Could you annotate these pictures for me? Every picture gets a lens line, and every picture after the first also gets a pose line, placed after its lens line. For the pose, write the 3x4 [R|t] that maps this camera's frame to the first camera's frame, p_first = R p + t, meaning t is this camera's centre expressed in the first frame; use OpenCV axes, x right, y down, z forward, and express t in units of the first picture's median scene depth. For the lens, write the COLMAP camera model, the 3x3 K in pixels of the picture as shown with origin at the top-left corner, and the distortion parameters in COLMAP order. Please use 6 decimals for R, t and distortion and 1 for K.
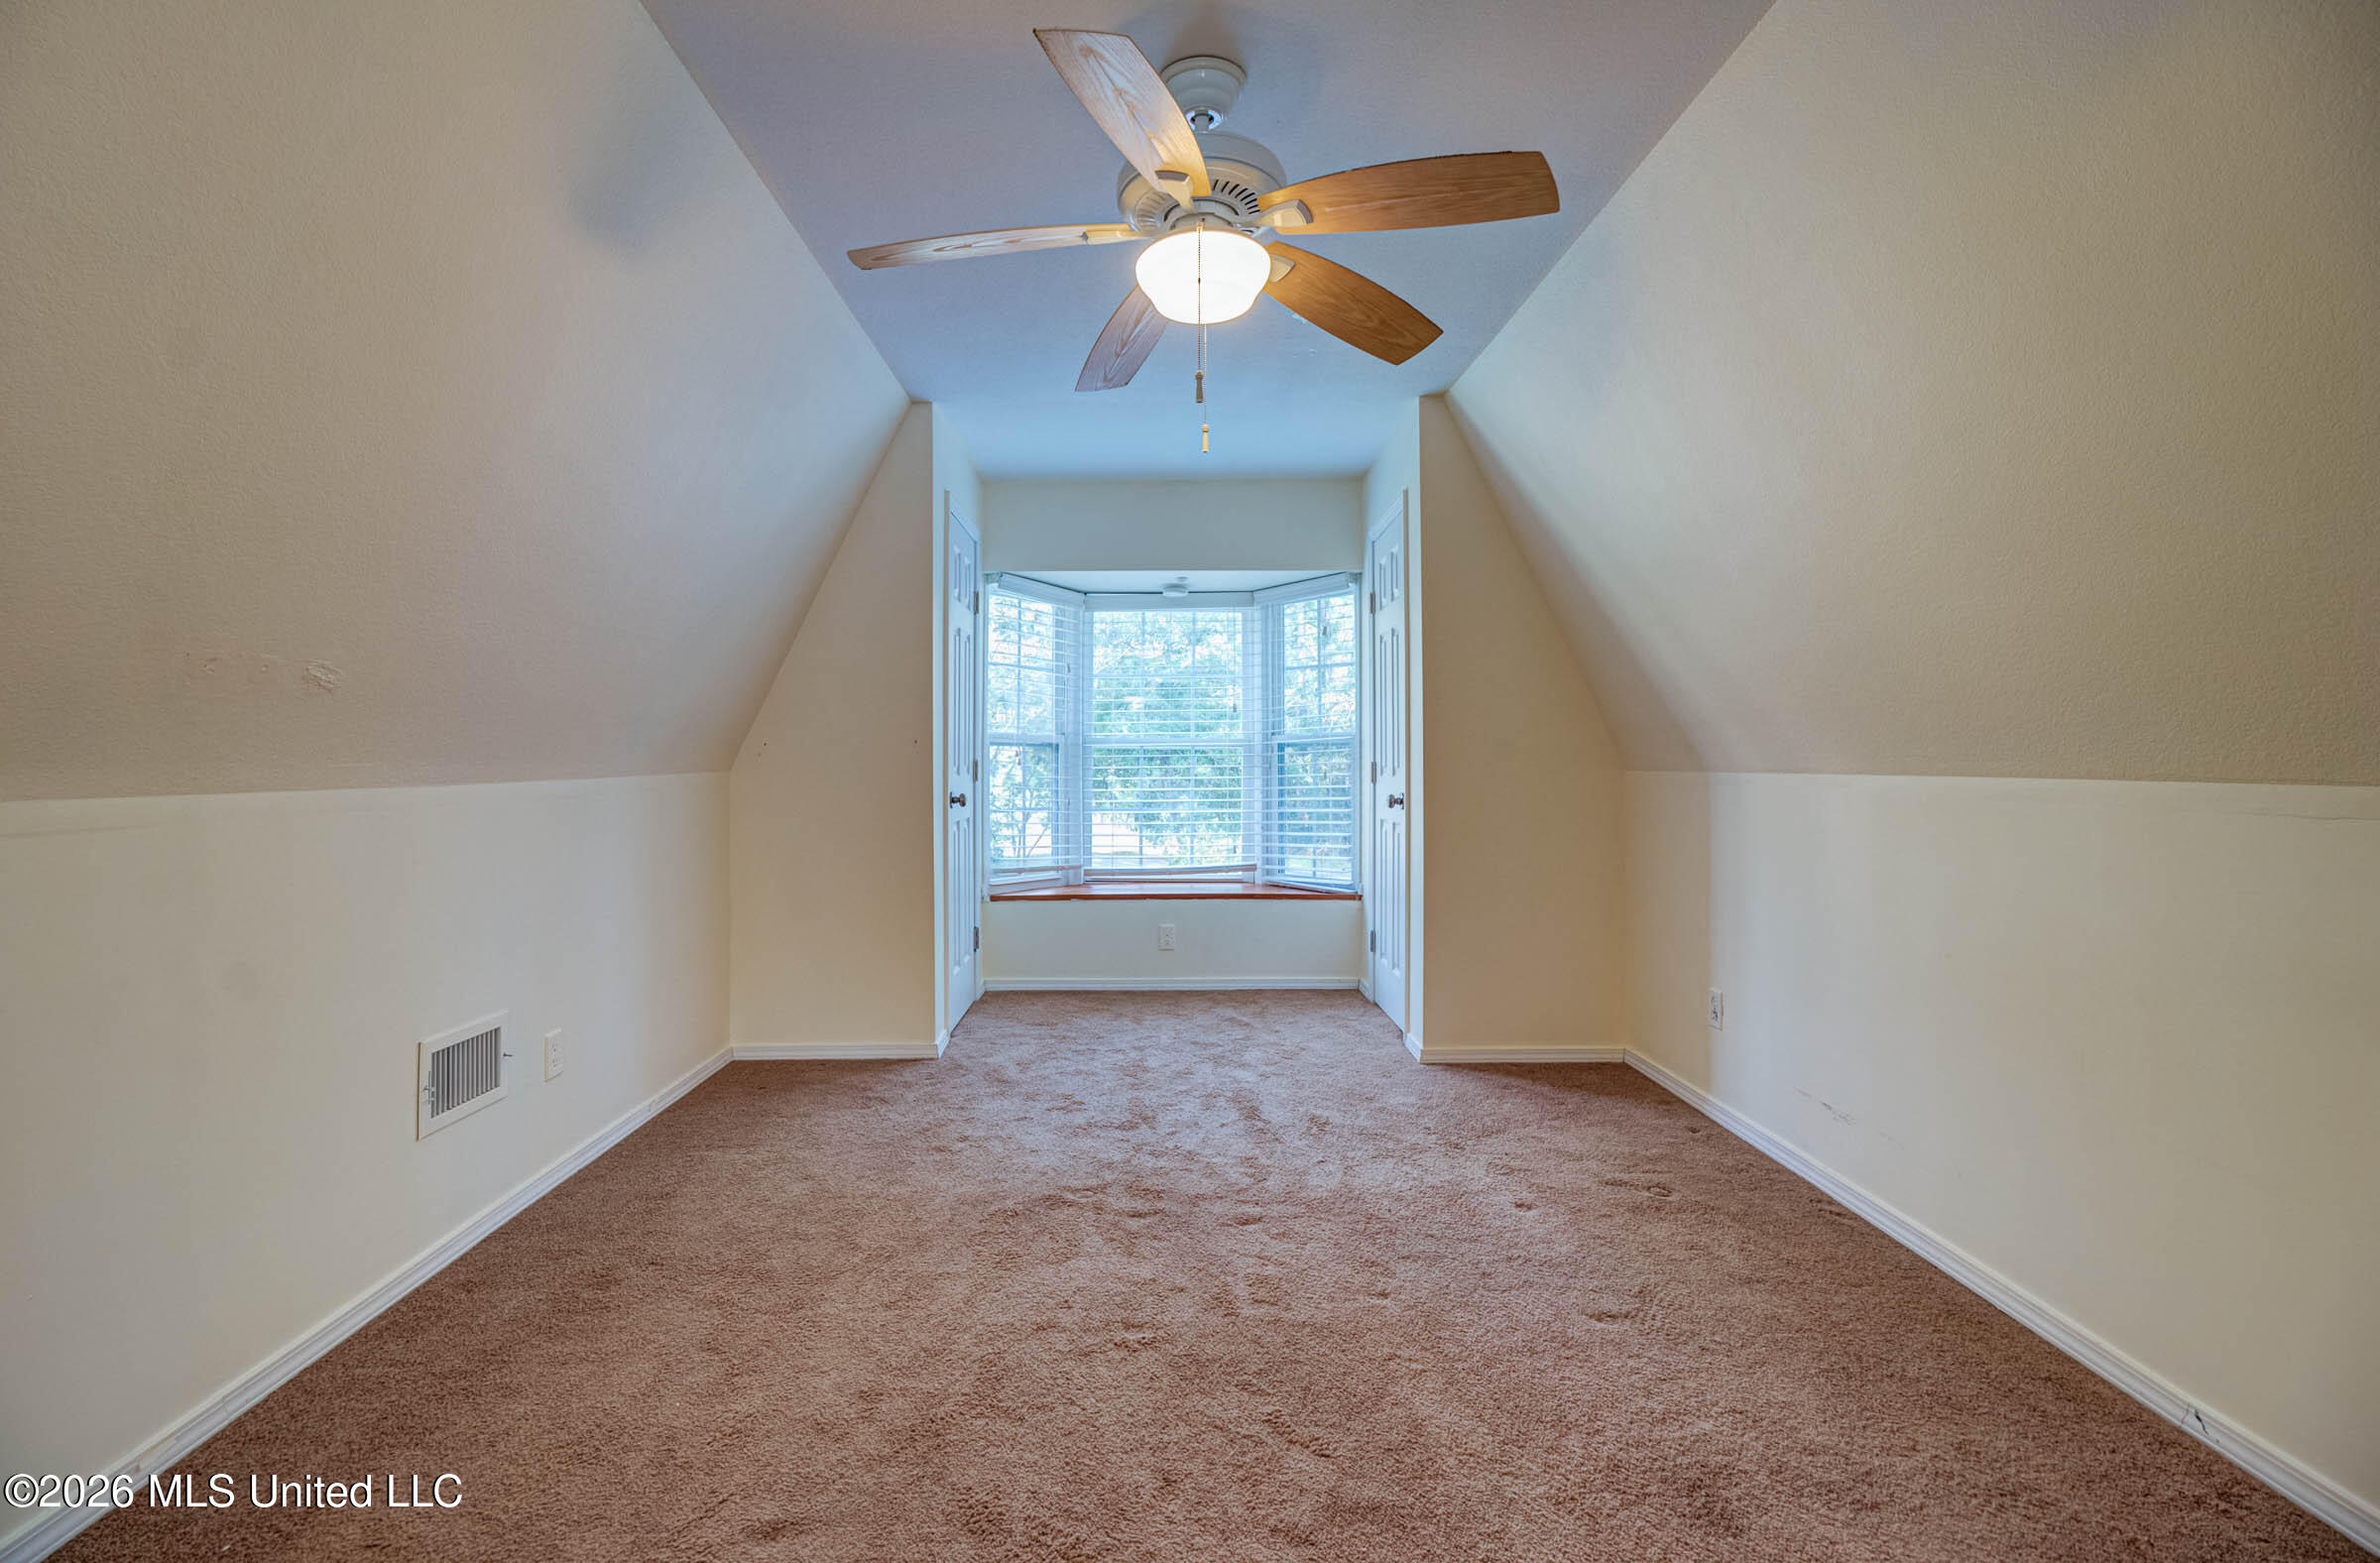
lens RADIAL K [[1078.9, 0, 1176.1], [0, 1078.9, 758.4], [0, 0, 1]] dist [-0.014391, 0.006009]
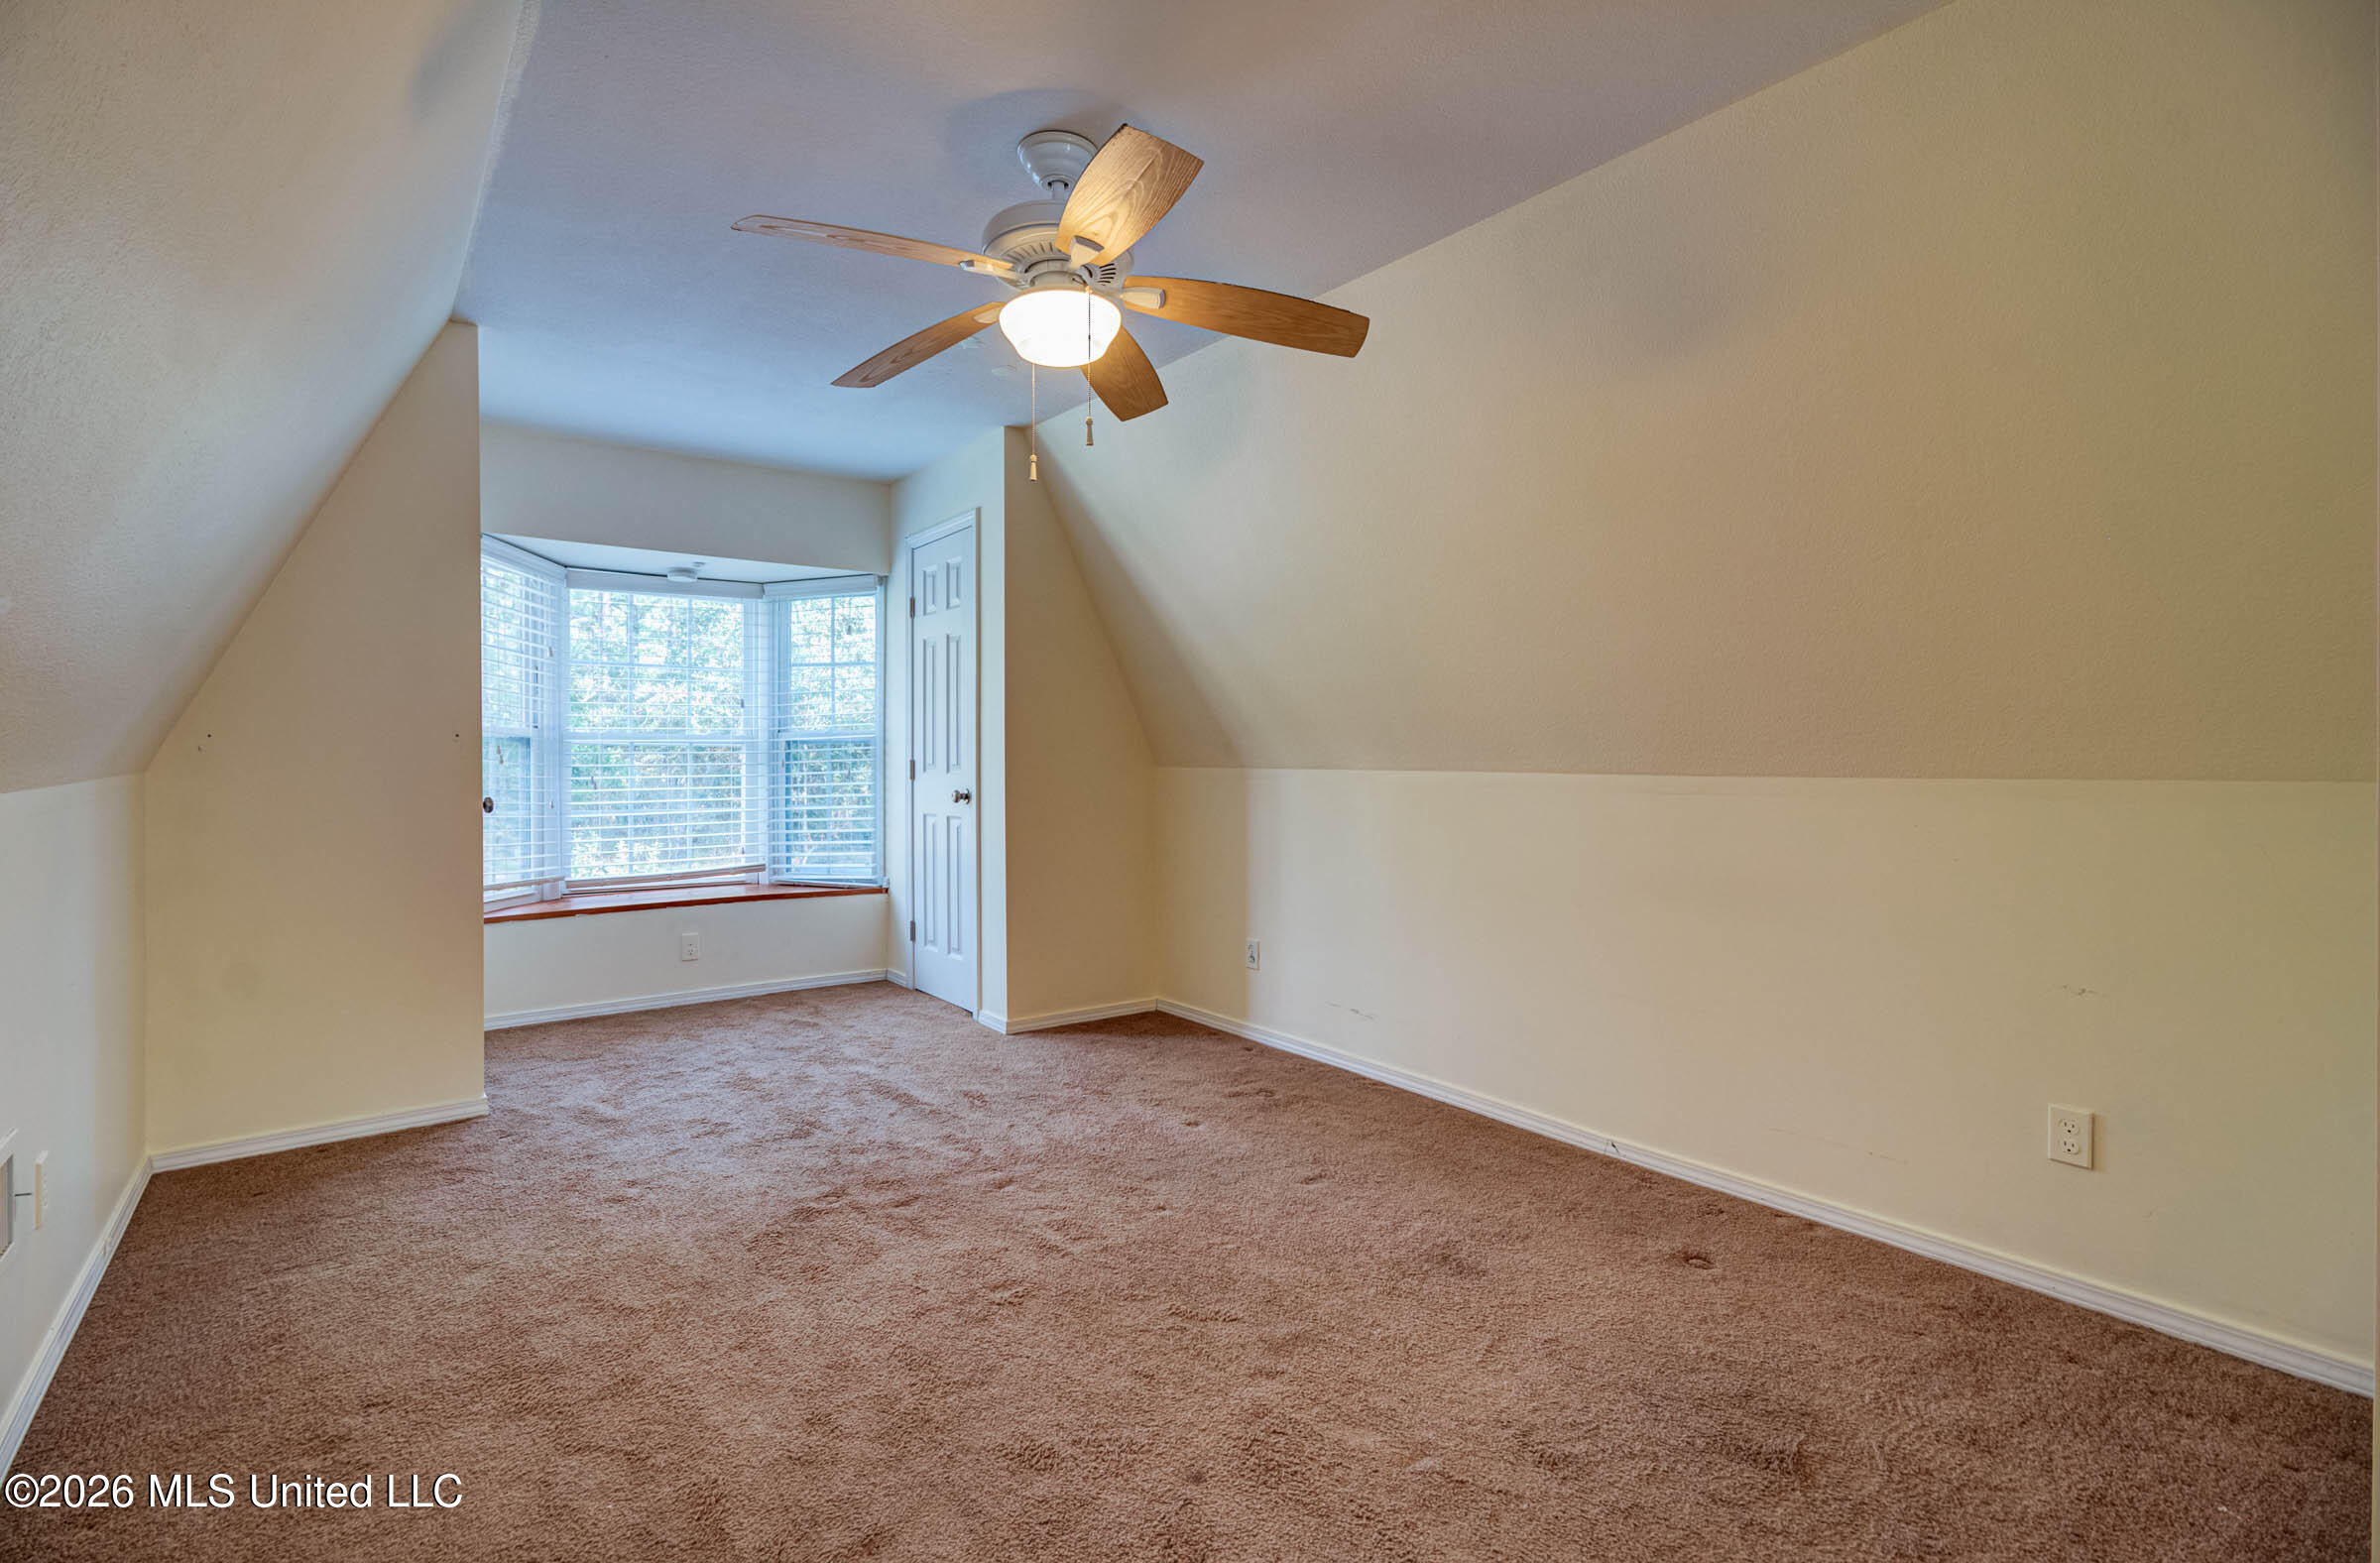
lens RADIAL K [[1078.9, 0, 1152.5], [0, 1078.9, 756.4], [0, 0, 1]] dist [-0.014391, 0.006009]
pose [[0.806985, 0.002915, 0.590565, -0.302307], [-0.003986, 0.999992, 0.000511, -0.001954], [-0.590559, -0.002766, 0.806990, 0.023632]]
